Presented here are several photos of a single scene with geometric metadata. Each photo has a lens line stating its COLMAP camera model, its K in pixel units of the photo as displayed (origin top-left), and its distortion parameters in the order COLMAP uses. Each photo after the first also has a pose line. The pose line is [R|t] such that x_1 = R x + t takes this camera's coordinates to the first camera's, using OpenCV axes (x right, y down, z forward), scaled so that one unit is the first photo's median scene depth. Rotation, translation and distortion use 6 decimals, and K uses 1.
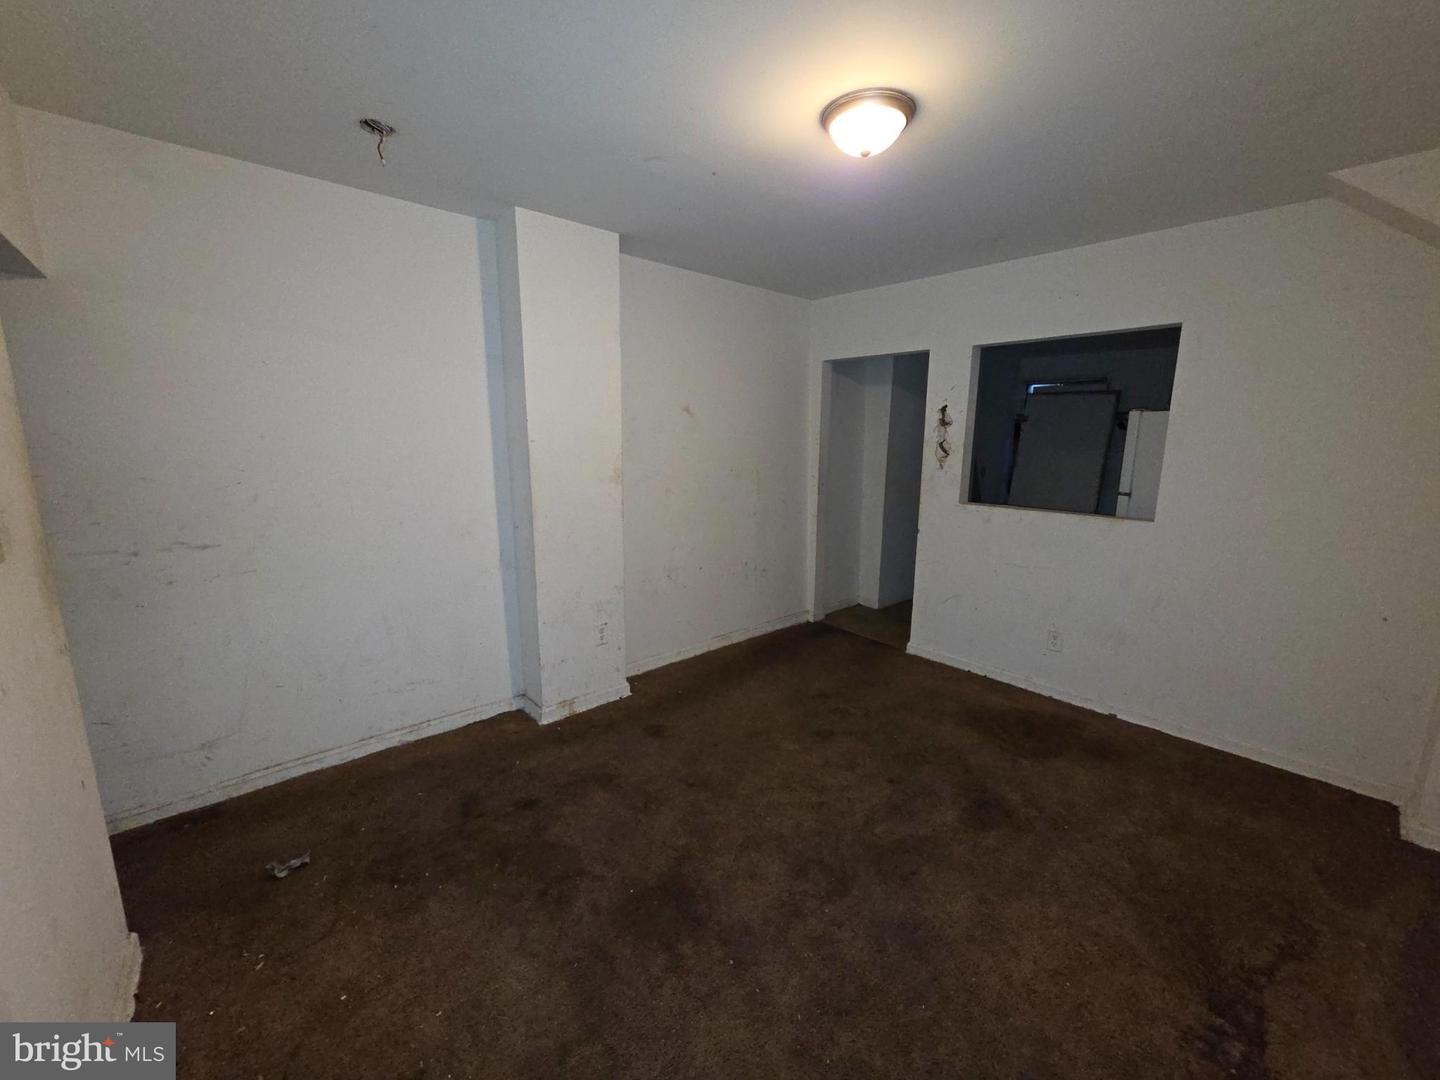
lens RADIAL K [[573.7, 0, 711.9], [0, 573.7, 541.0], [0, 0, 1]] dist [-0.001550, 0.000193]
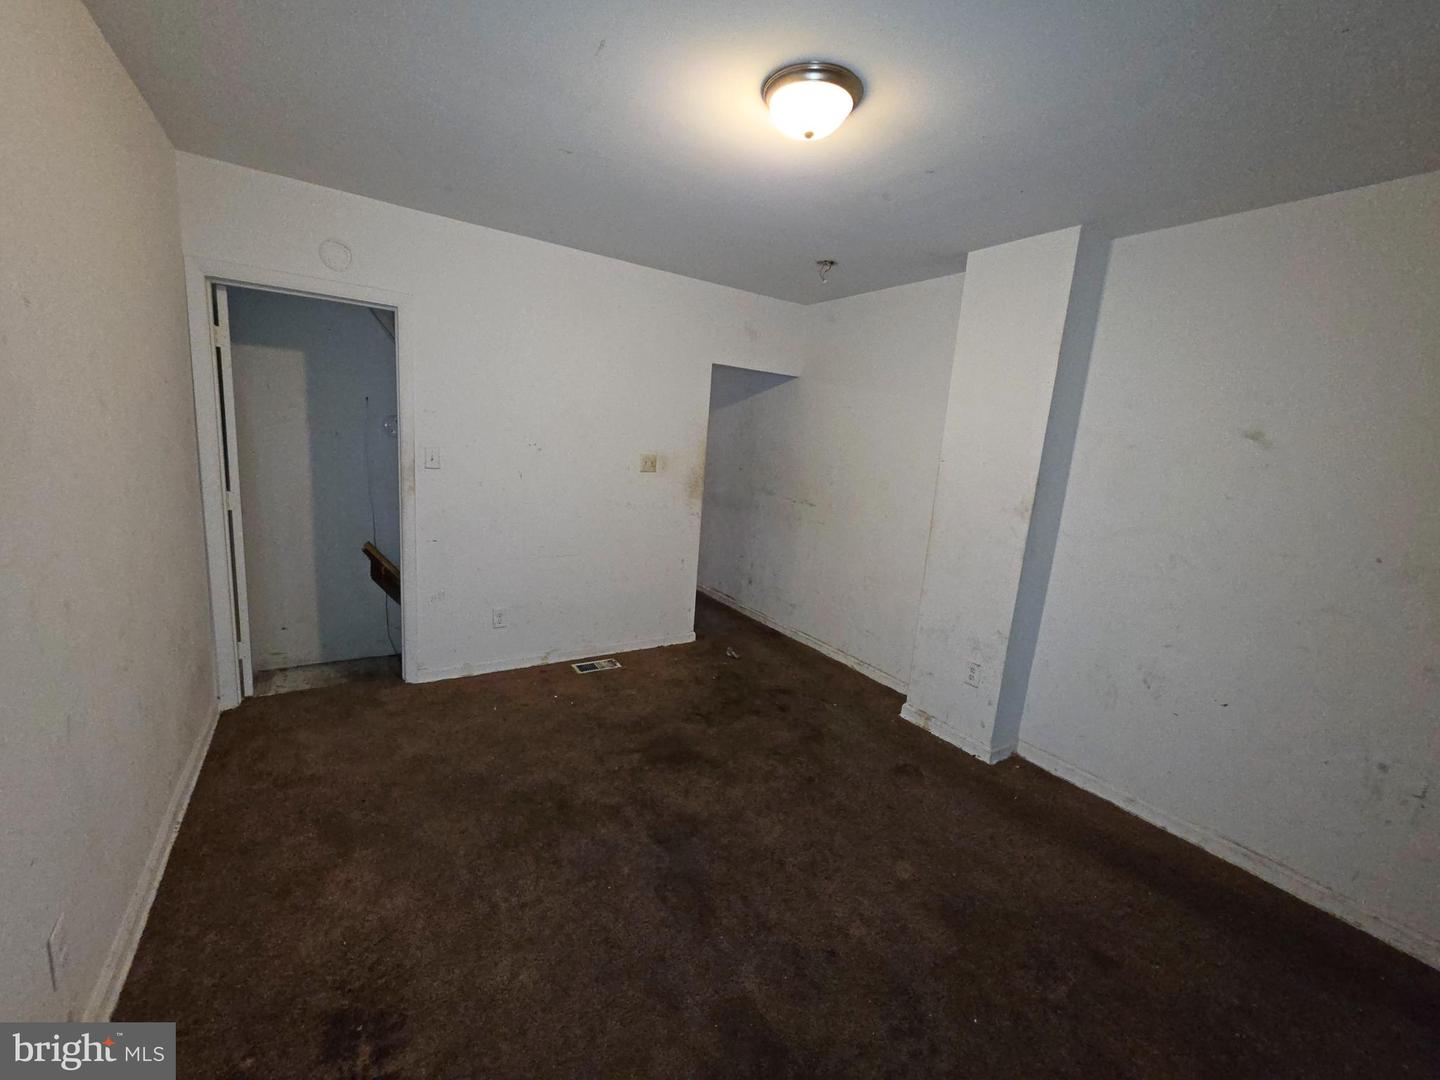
lens RADIAL K [[573.7, 0, 717.4], [0, 573.7, 534.8], [0, 0, 1]] dist [-0.001550, 0.000193]
pose [[-0.135538, 0.150602, -0.979259, 0.794660], [-0.253127, 0.950315, 0.181186, -0.122384], [0.957892, 0.272434, -0.090683, 0.685638]]
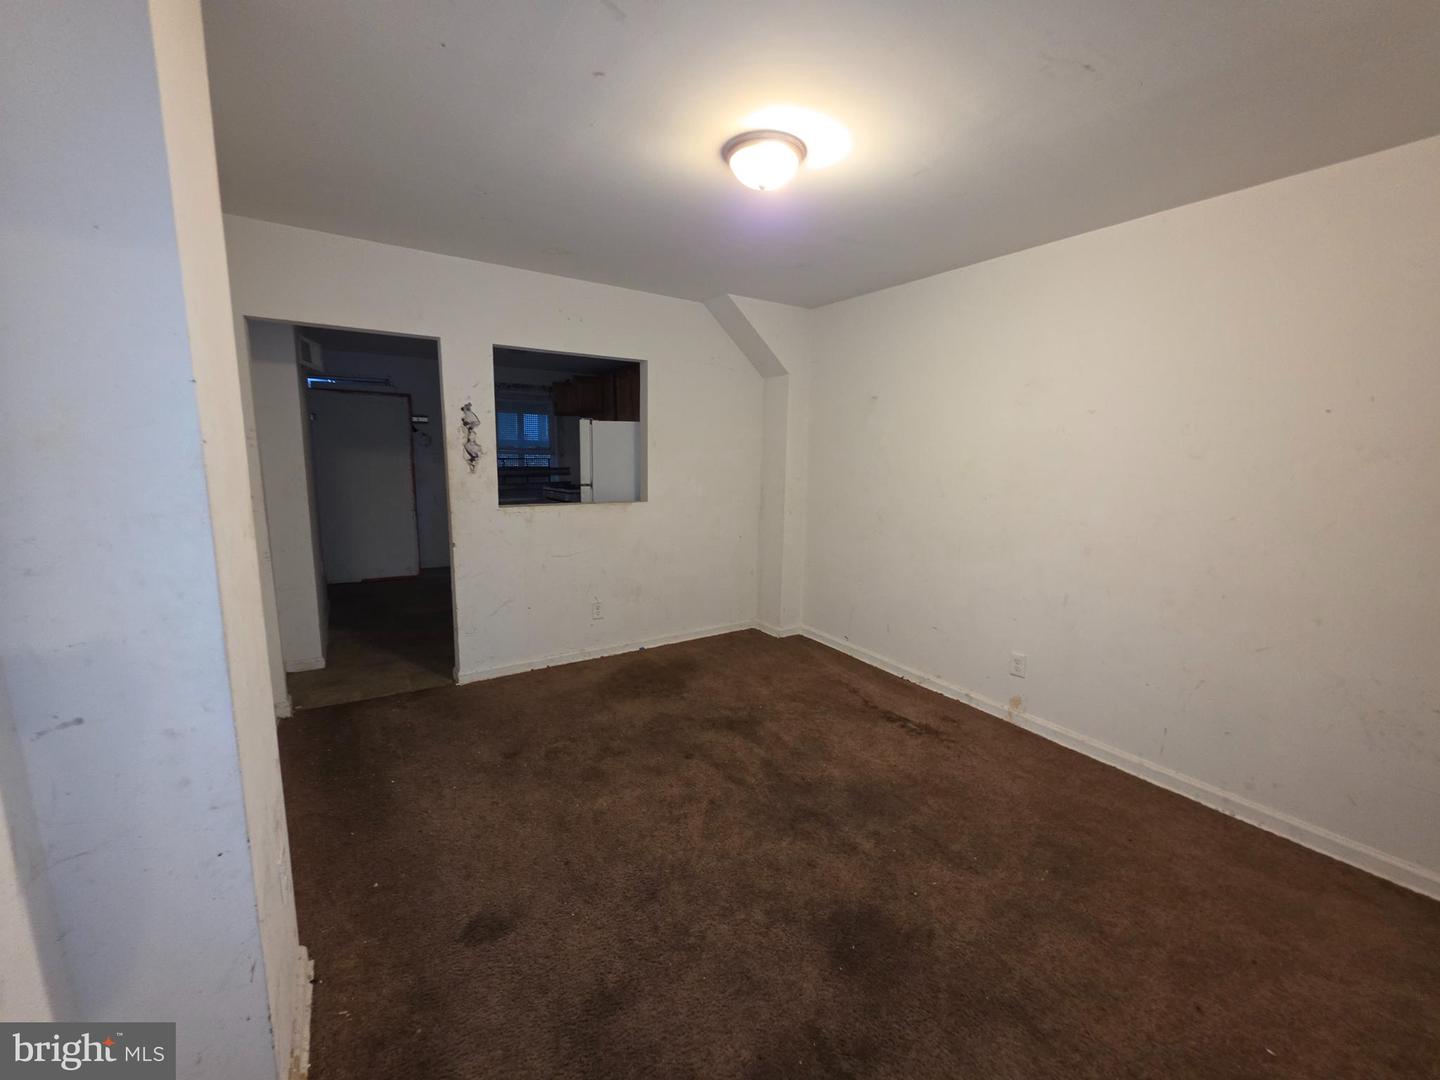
lens RADIAL K [[573.7, 0, 719.0], [0, 573.7, 541.0], [0, 0, 1]] dist [-0.001550, 0.000193]
pose [[0.146236, -0.166133, 0.975200, -0.576710], [0.164571, 0.976146, 0.141616, -0.107700], [-0.975465, 0.139781, 0.170088, 0.603055]]
